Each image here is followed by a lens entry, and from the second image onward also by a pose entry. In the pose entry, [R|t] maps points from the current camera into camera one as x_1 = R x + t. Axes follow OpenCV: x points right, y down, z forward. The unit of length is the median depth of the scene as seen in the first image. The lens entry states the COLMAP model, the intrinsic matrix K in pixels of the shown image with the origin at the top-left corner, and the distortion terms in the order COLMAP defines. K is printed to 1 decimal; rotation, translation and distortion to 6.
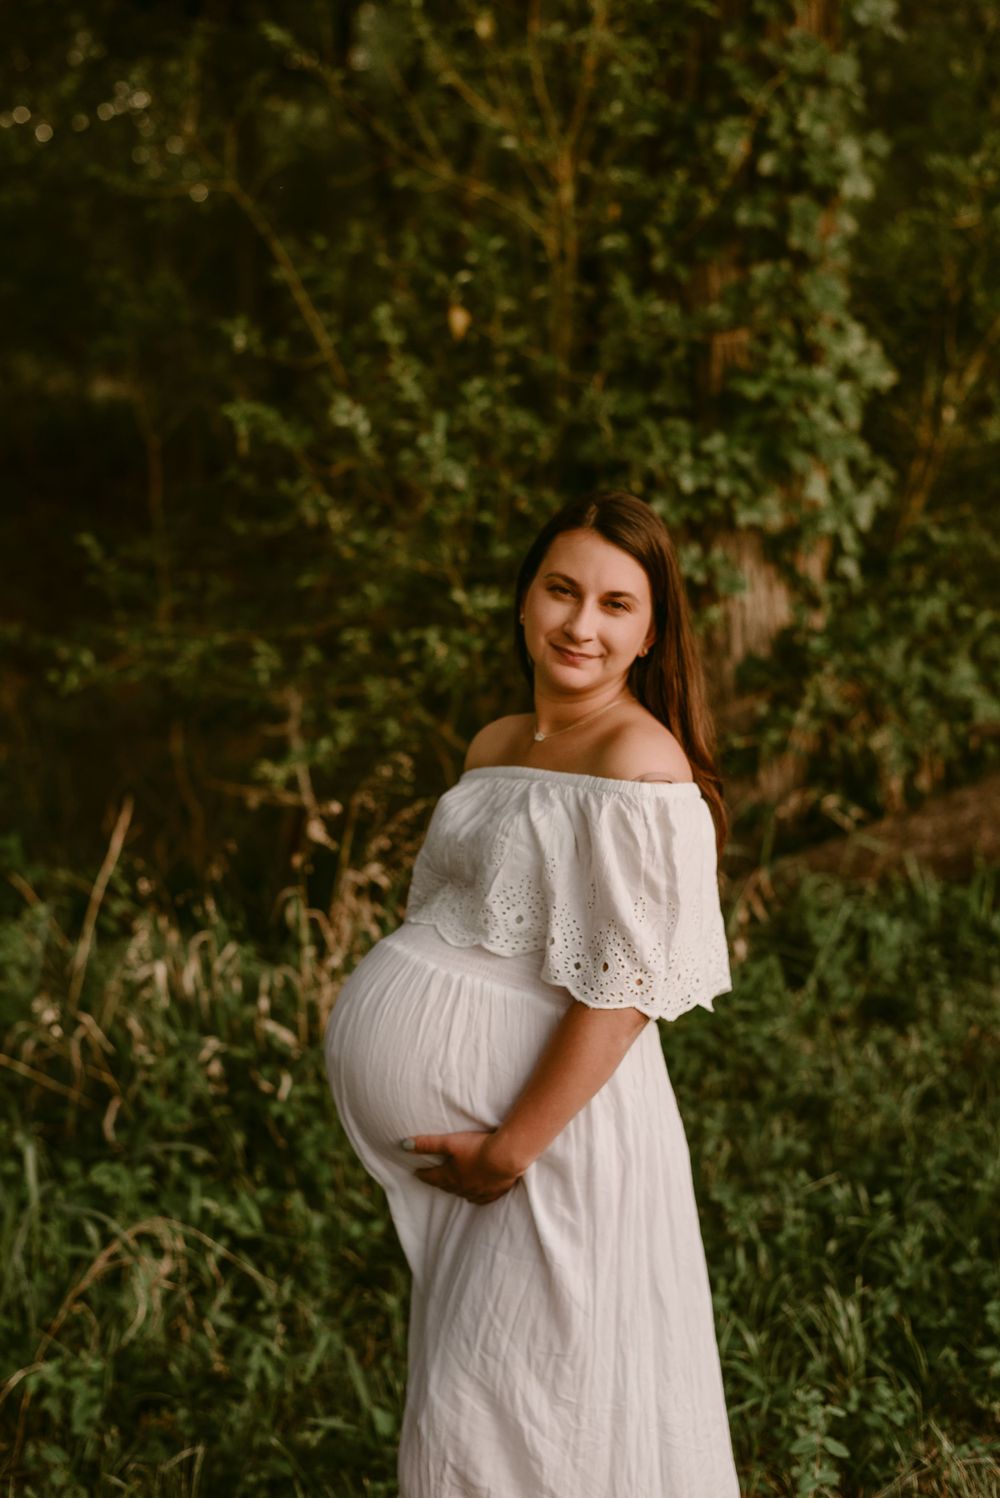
lens RADIAL K [[2169.6, 0, 506.4], [0, 2169.6, 751.2], [0, 0, 1]] dist [-0.007018, 0.073212]
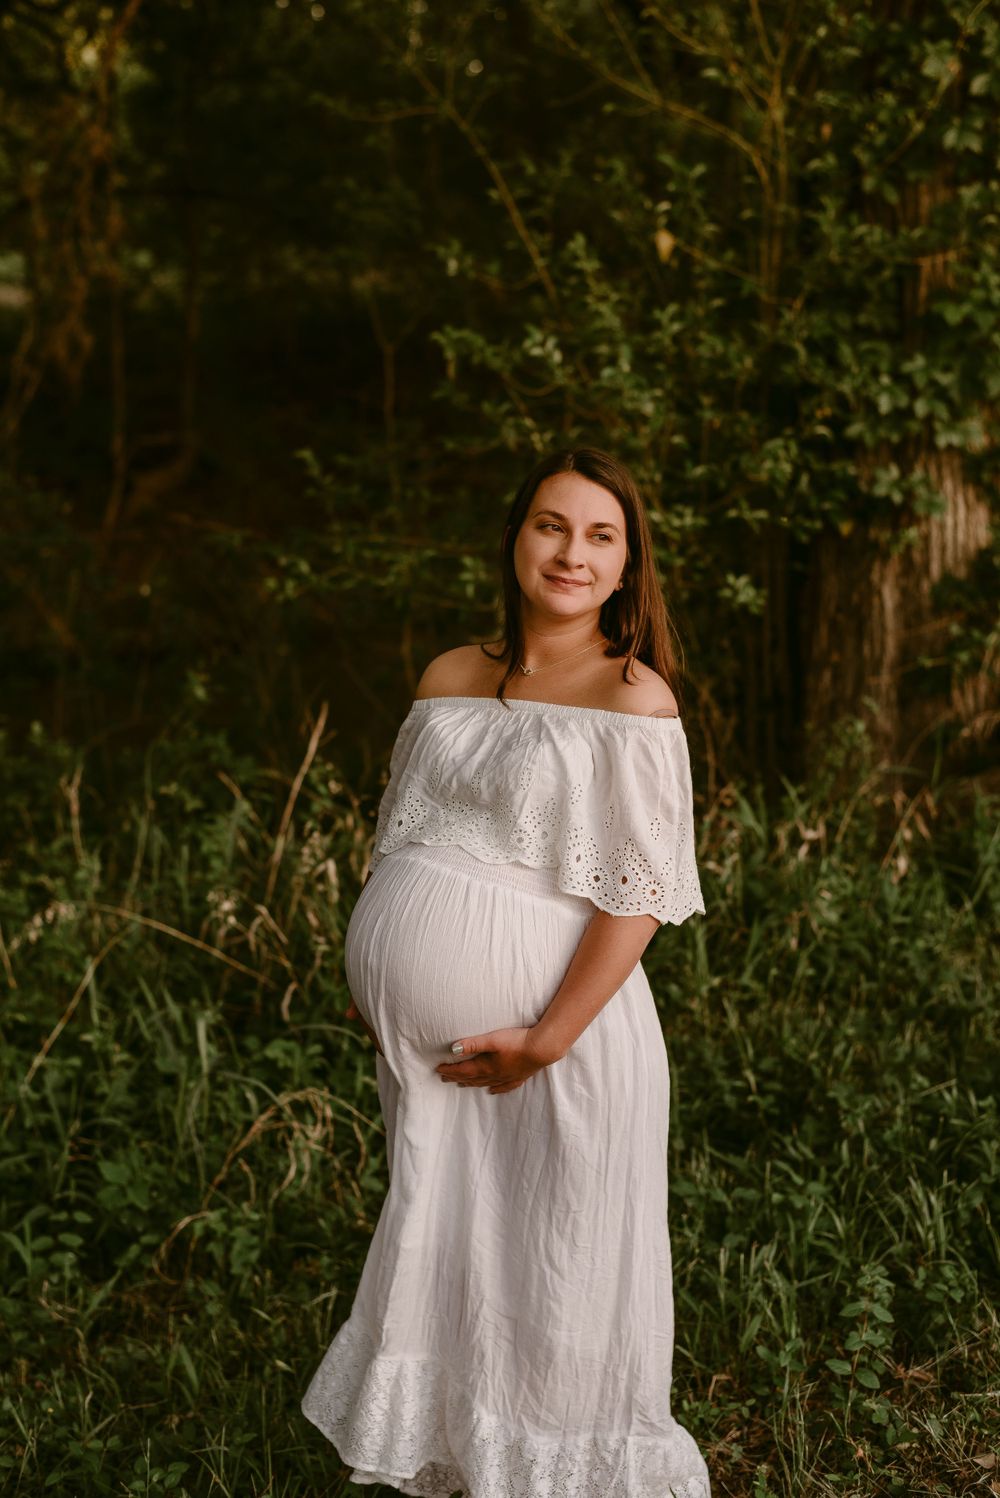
lens RADIAL K [[2242.5, 0, 503.7], [0, 2242.5, 728.4], [0, 0, 1]] dist [-0.002187, 0.064585]
pose [[0.991925, 0.025858, -0.124159, 0.048107], [-0.021559, 0.999125, 0.035844, -0.007703], [0.124978, -0.032878, 0.991615, -0.077712]]
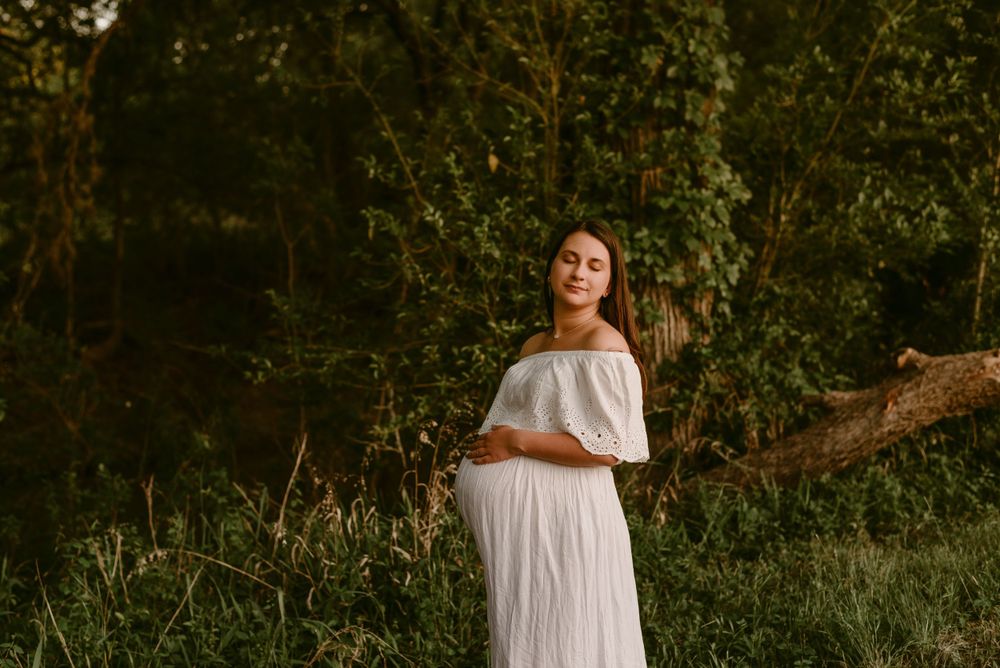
lens RADIAL K [[1536.3, 0, 491.1], [0, 1536.3, 344.5], [0, 0, 1]] dist [0.007938, 0.006041]
pose [[0.999980, -0.005632, -0.002861, -0.022749], [0.005355, 0.996005, -0.089133, 0.059319], [0.003352, 0.089115, 0.996016, -0.216955]]
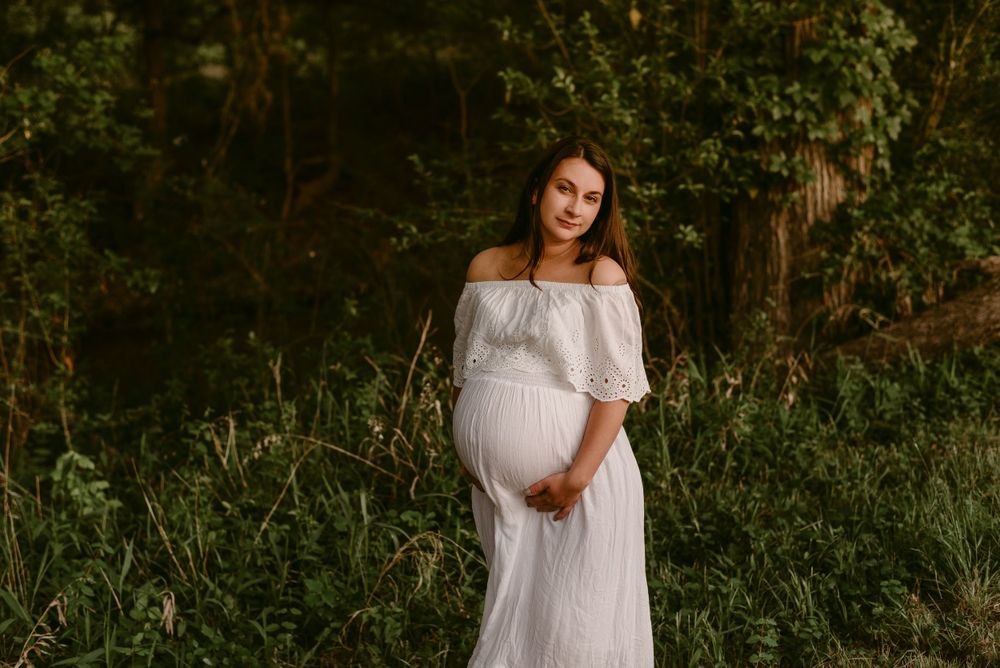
lens RADIAL K [[1497.0, 0, 497.5], [0, 1497.0, 335.6], [0, 0, 1]] dist [-0.002187, 0.064585]
pose [[0.987638, -0.006769, -0.156609, 0.062729], [0.011198, 0.999562, 0.027412, 0.008943], [0.156355, -0.028827, 0.987280, -0.159060]]
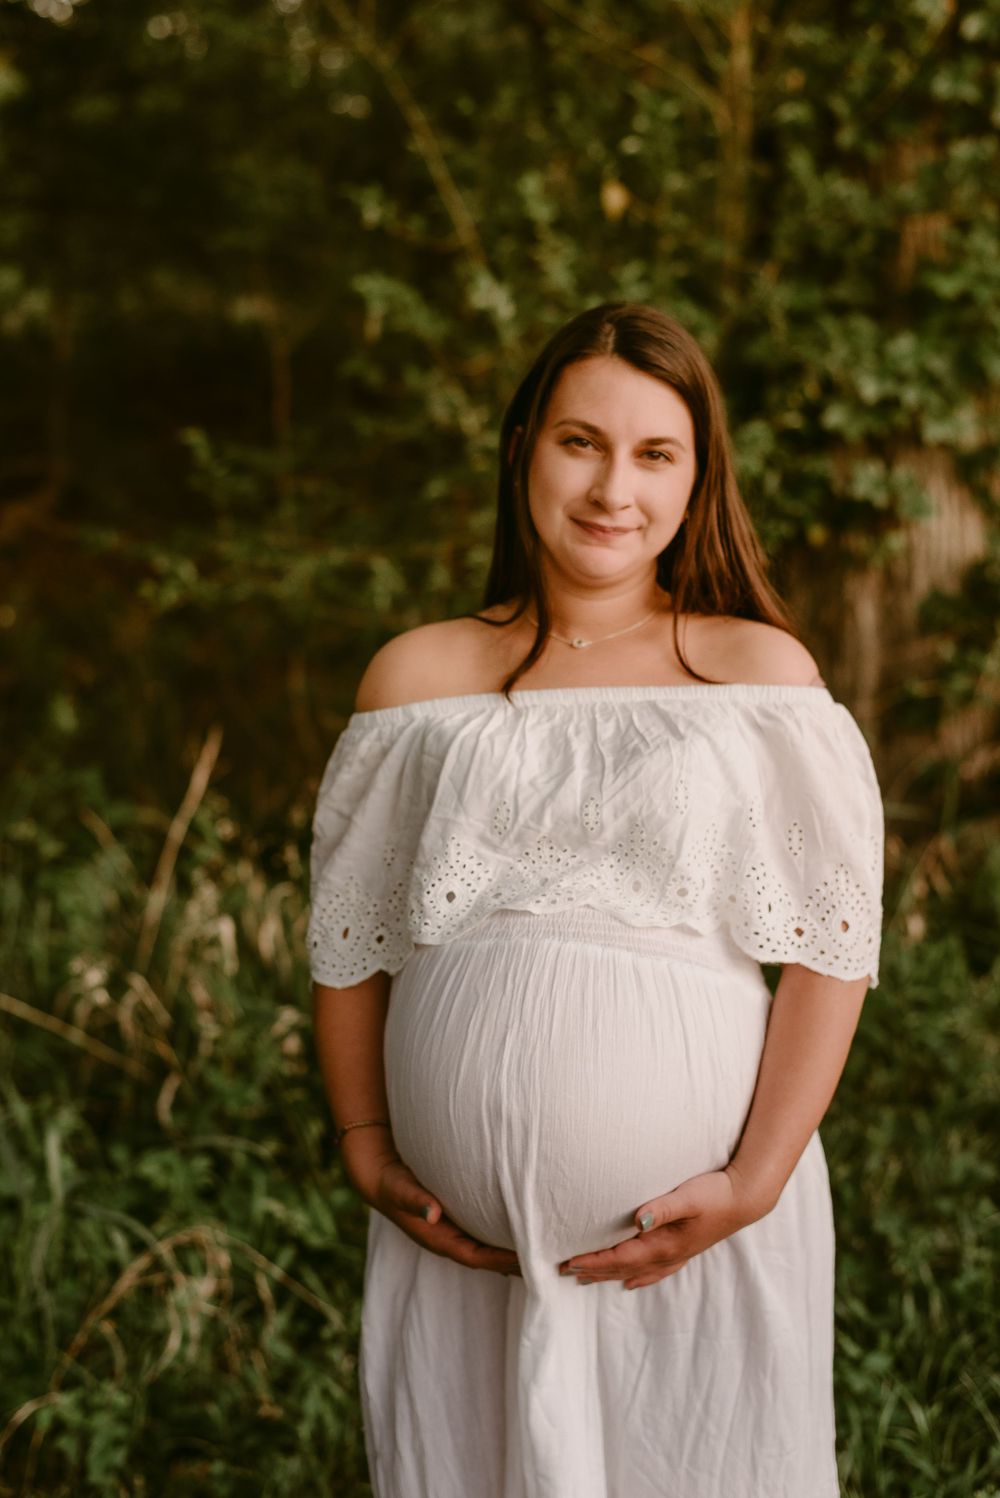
lens RADIAL K [[2275.6, 0, 515.1], [0, 2275.6, 731.8], [0, 0, 1]] dist [-0.002861, 0.007338]
pose [[0.997389, 0.032290, -0.064591, 0.005765], [-0.031519, 0.999420, 0.012925, 0.007373], [0.064971, -0.010856, 0.997828, 0.092306]]
